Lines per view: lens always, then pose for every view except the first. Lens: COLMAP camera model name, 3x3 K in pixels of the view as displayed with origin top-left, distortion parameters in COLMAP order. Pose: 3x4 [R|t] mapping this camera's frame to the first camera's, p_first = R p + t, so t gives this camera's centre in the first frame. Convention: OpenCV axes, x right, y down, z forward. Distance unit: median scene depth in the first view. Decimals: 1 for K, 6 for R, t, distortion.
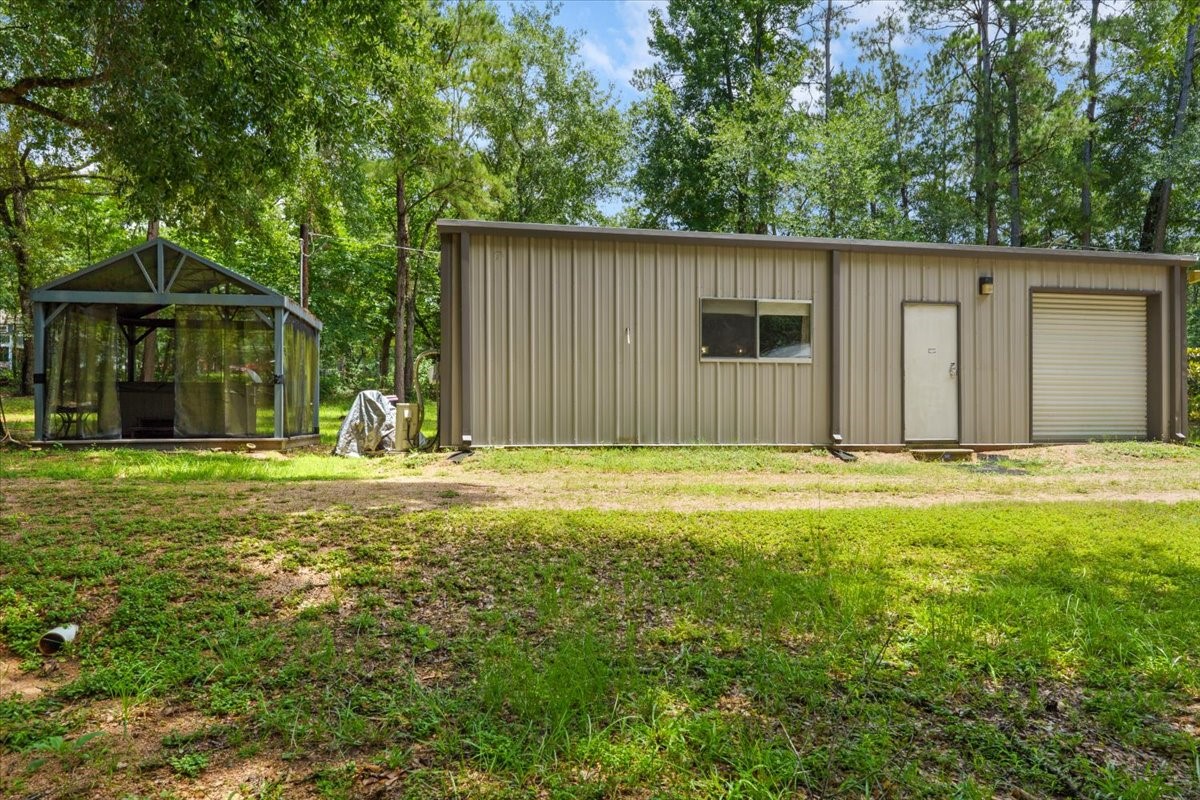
lens RADIAL K [[556.0, 0, 600.0], [0, 556.0, 400.0], [0, 0, 1]] dist [-0.000283, -0.000106]
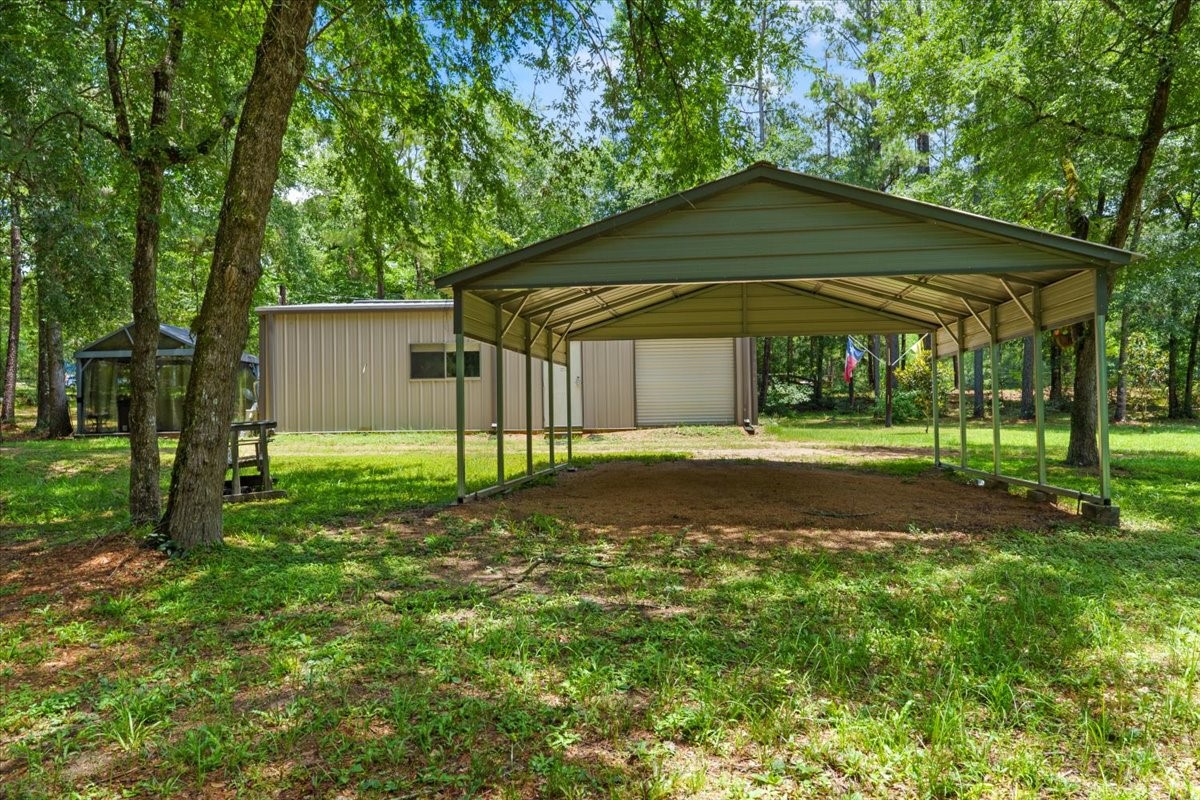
lens RADIAL K [[556.0, 0, 600.0], [0, 556.0, 400.0], [0, 0, 1]] dist [-0.000283, -0.000106]
pose [[0.986825, -0.020457, -0.160491, 0.997271], [0.020643, 0.999787, -0.000507, -0.000344], [0.160467, -0.002812, 0.987037, -0.547644]]
